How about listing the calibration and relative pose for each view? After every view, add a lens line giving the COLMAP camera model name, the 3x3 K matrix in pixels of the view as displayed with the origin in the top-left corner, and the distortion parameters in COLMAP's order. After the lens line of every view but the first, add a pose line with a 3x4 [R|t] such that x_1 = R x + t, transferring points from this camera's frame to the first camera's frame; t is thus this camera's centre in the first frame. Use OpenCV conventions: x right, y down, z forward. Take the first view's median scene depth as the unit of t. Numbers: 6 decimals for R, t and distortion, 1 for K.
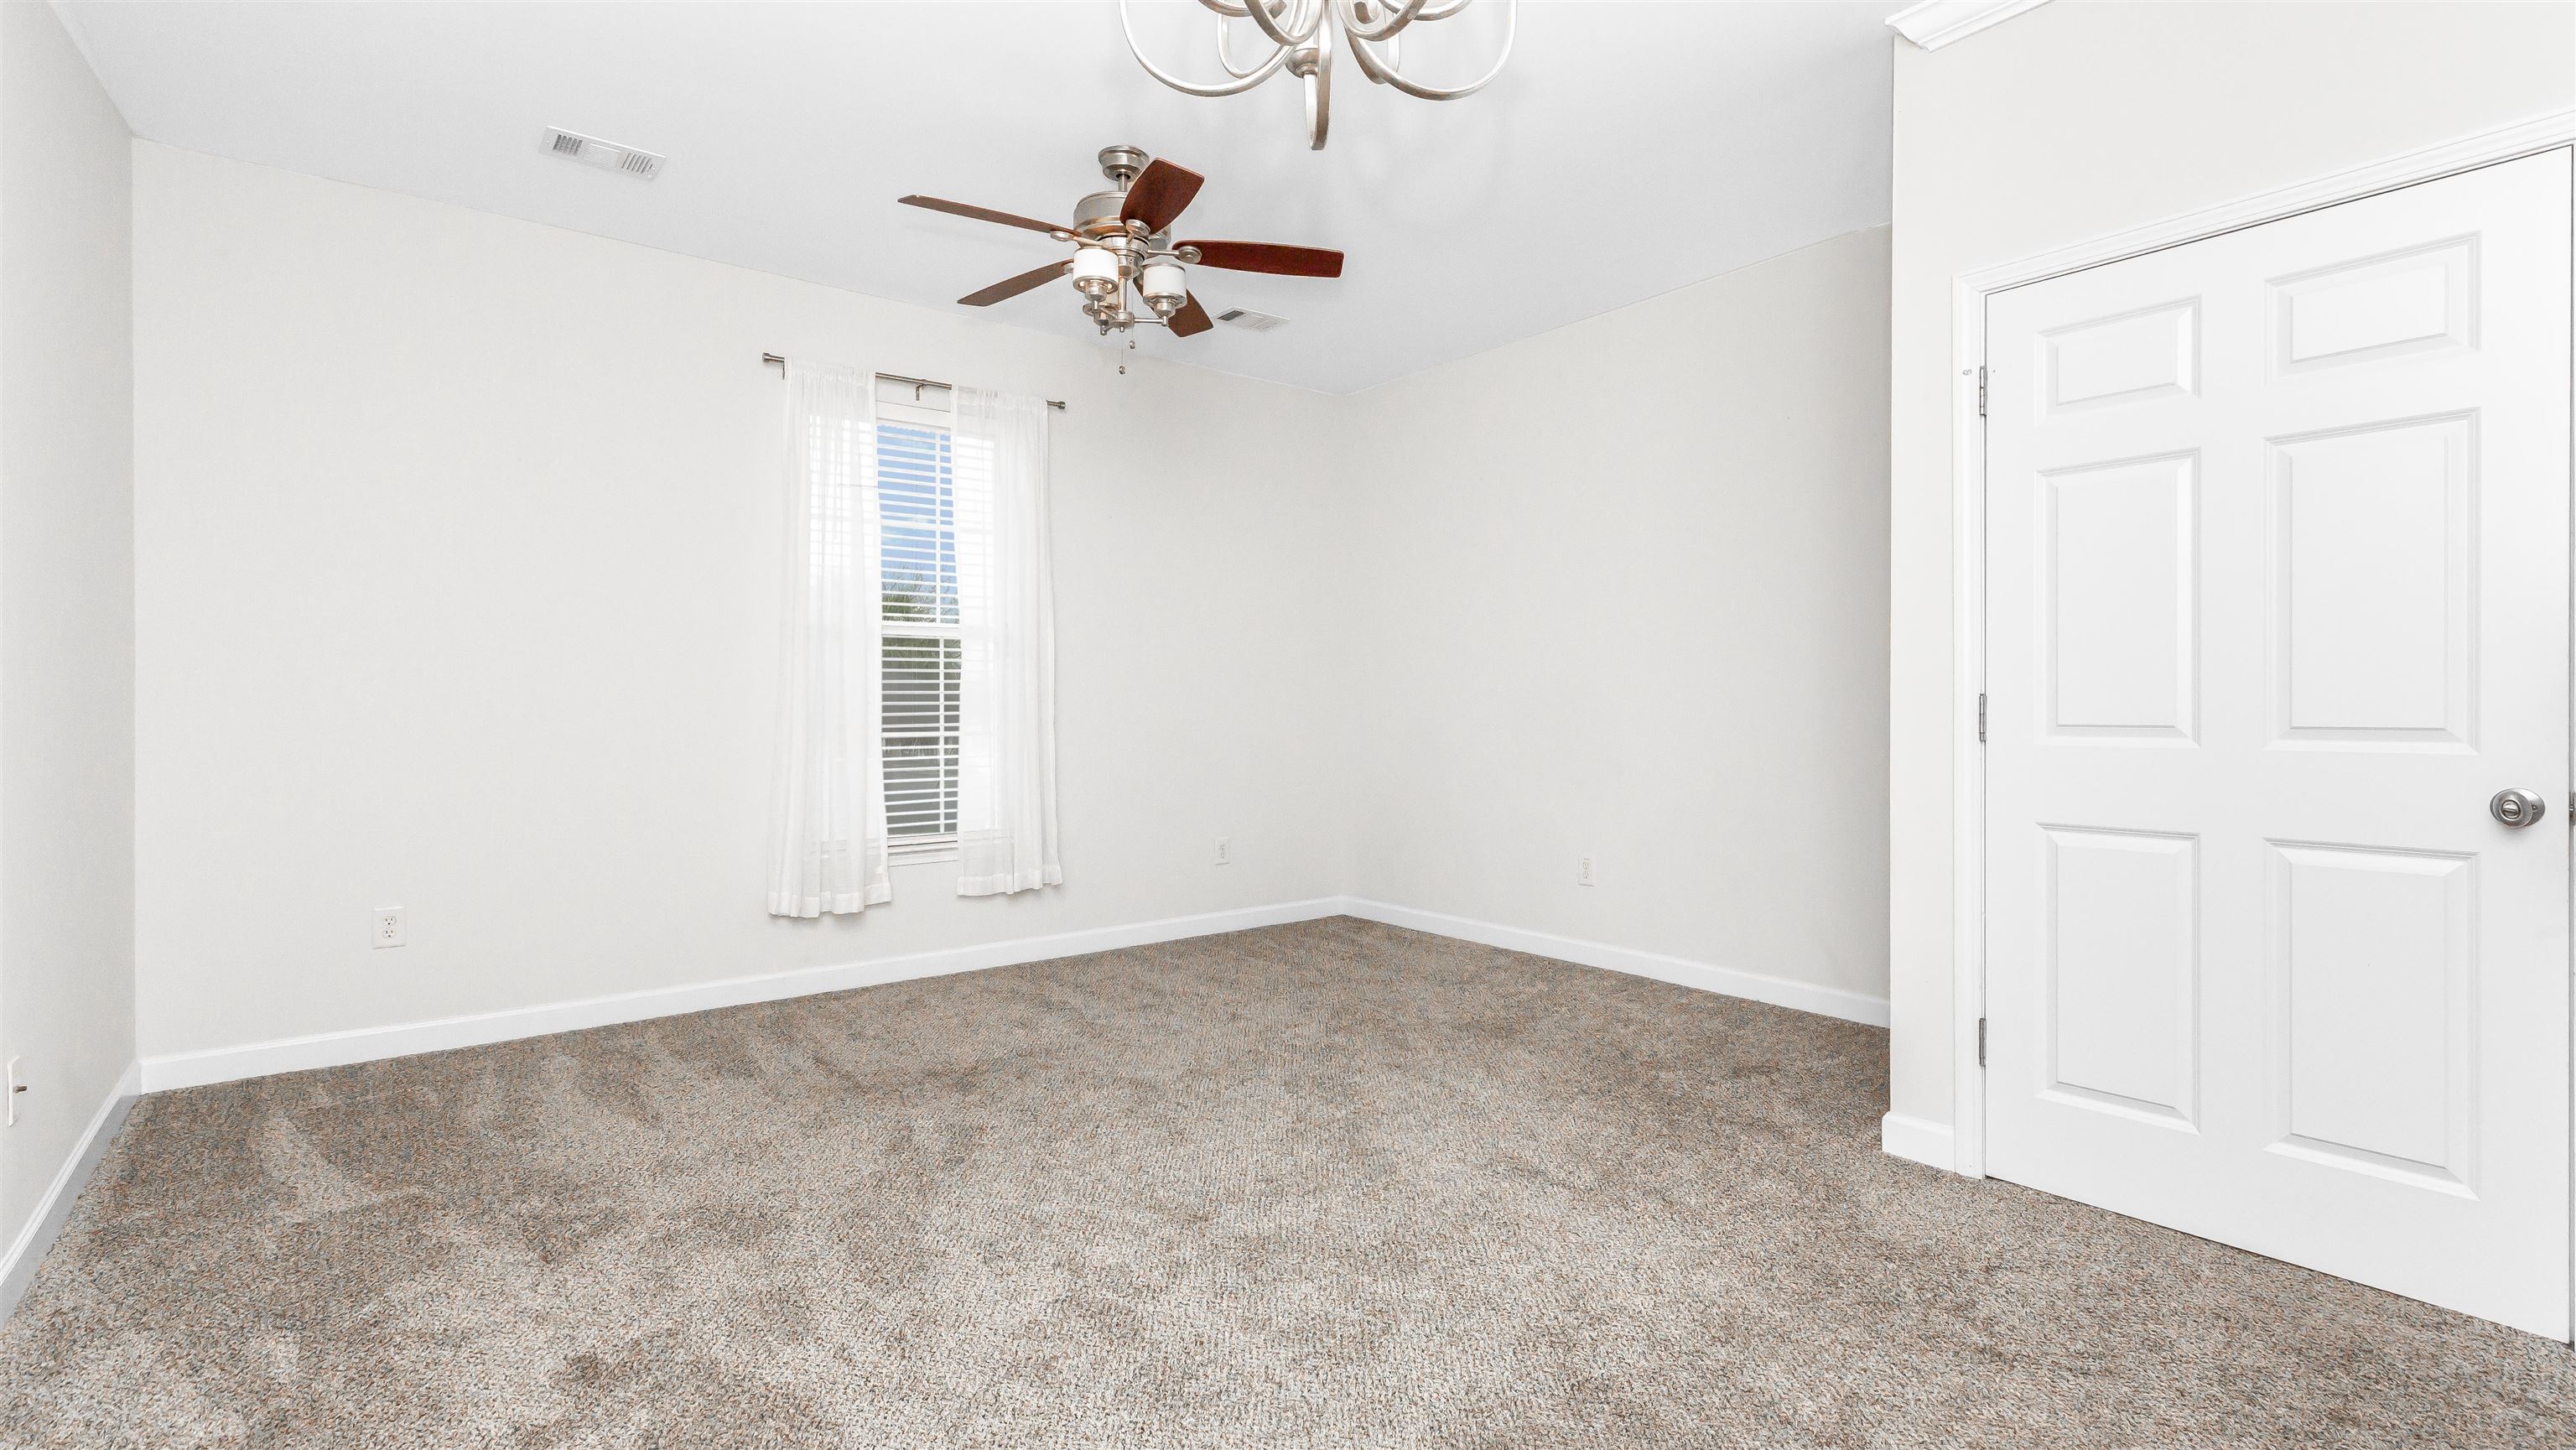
lens RADIAL K [[1159.0, 0, 1291.6], [0, 1159.0, 717.6], [0, 0, 1]] dist [0.002932, -0.000038]
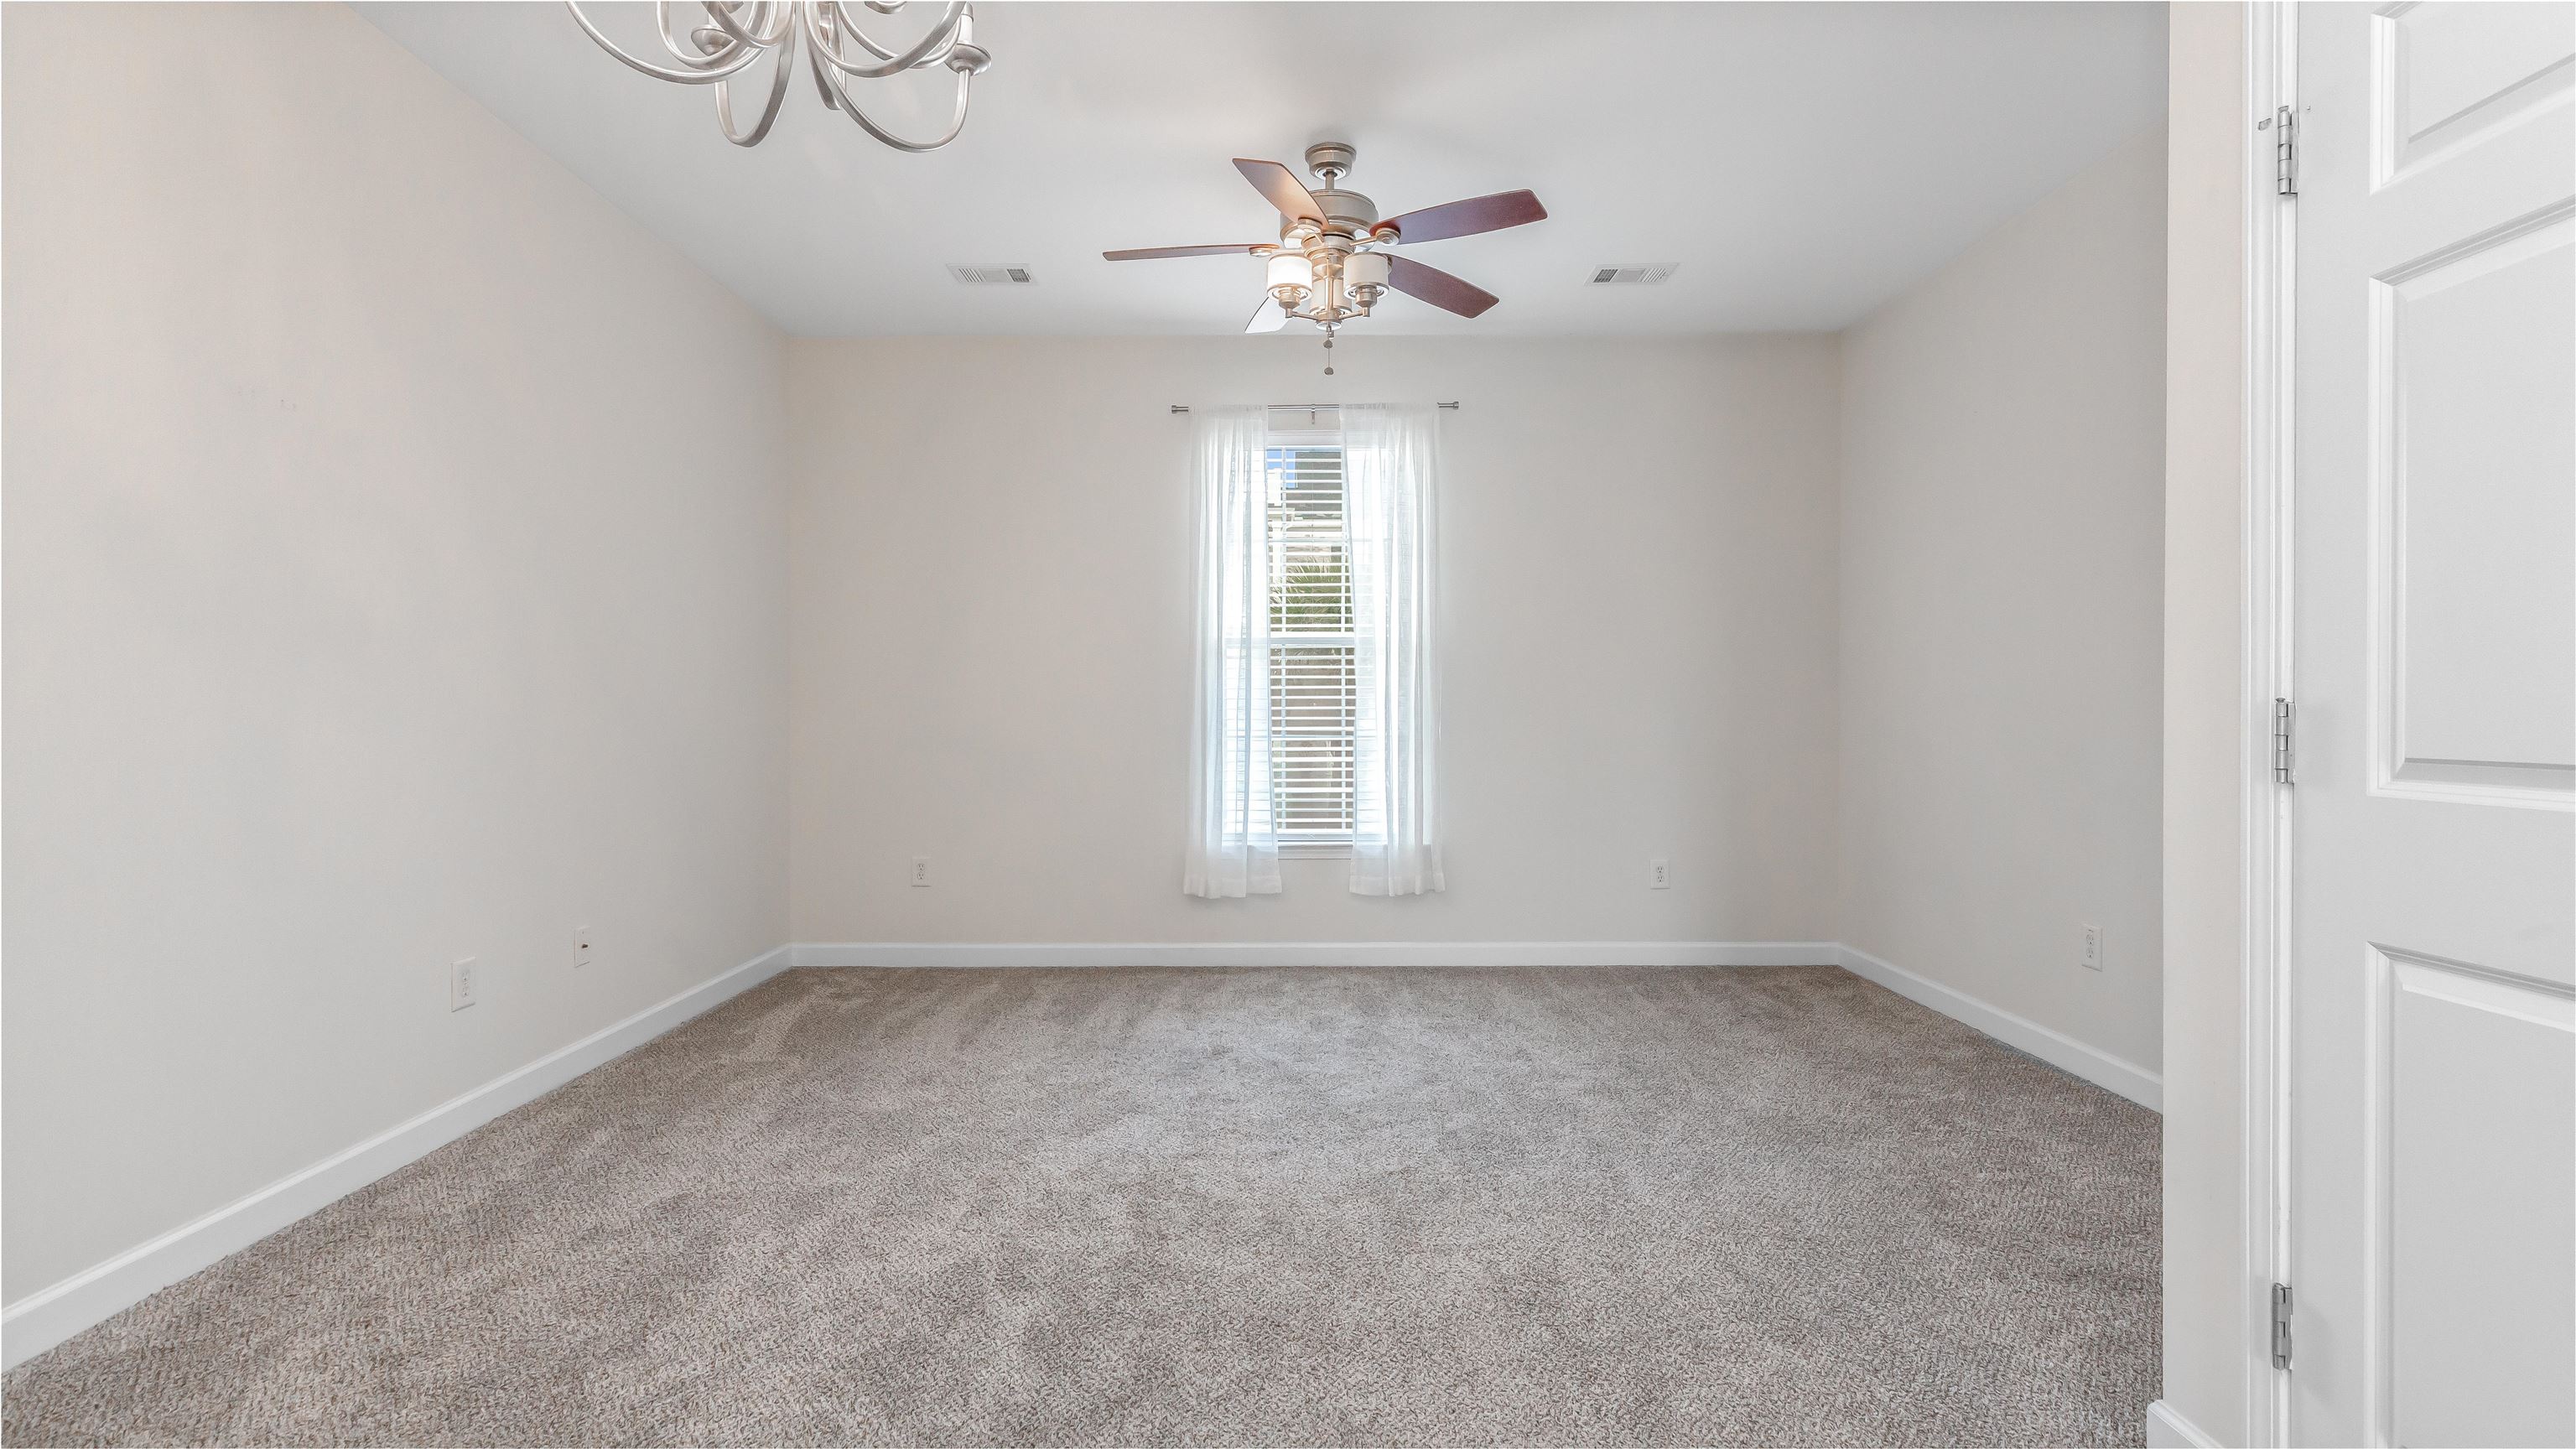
lens RADIAL K [[1159.0, 0, 1291.6], [0, 1159.0, 717.1], [0, 0, 1]] dist [0.002932, -0.000038]
pose [[0.786195, 0.005478, -0.617954, 0.593726], [-0.006396, 0.999979, 0.000726, -0.009438], [0.617945, 0.003381, 0.786214, 0.283740]]
